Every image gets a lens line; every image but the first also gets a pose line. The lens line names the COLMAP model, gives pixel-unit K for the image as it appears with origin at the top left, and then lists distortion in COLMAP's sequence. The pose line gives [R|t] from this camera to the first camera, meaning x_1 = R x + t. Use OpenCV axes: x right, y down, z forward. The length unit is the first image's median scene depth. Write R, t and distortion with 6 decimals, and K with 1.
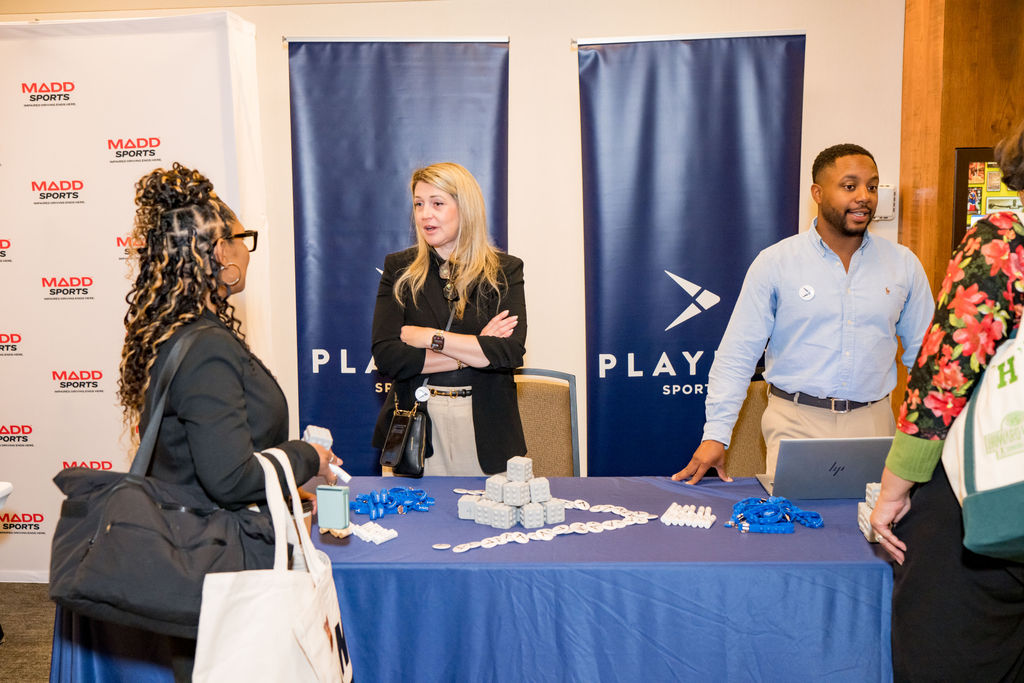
lens RADIAL K [[1049.1, 0, 510.1], [0, 1049.1, 342.6], [0, 0, 1]] dist [0.027858, 0.000000]
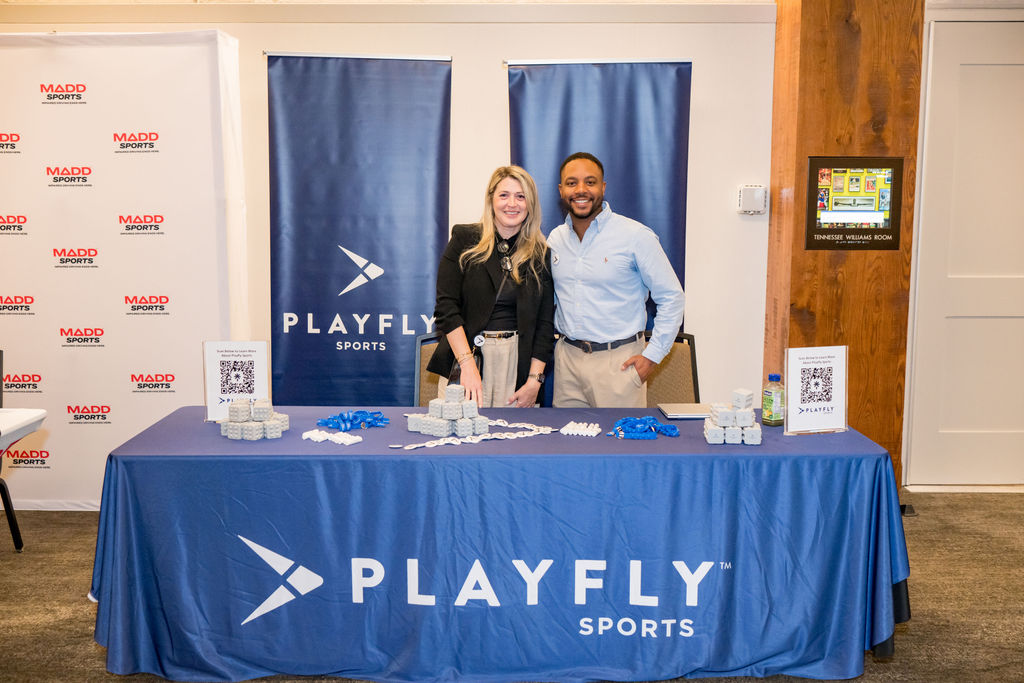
lens RADIAL K [[1049.1, 0, 514.6], [0, 1049.1, 340.3], [0, 0, 1]] dist [0.027858, 0.000000]
pose [[0.998170, 0.011747, 0.059321, 0.003533], [-0.011854, 0.999929, 0.001456, 0.035231], [-0.059300, -0.002157, 0.998238, -0.222288]]
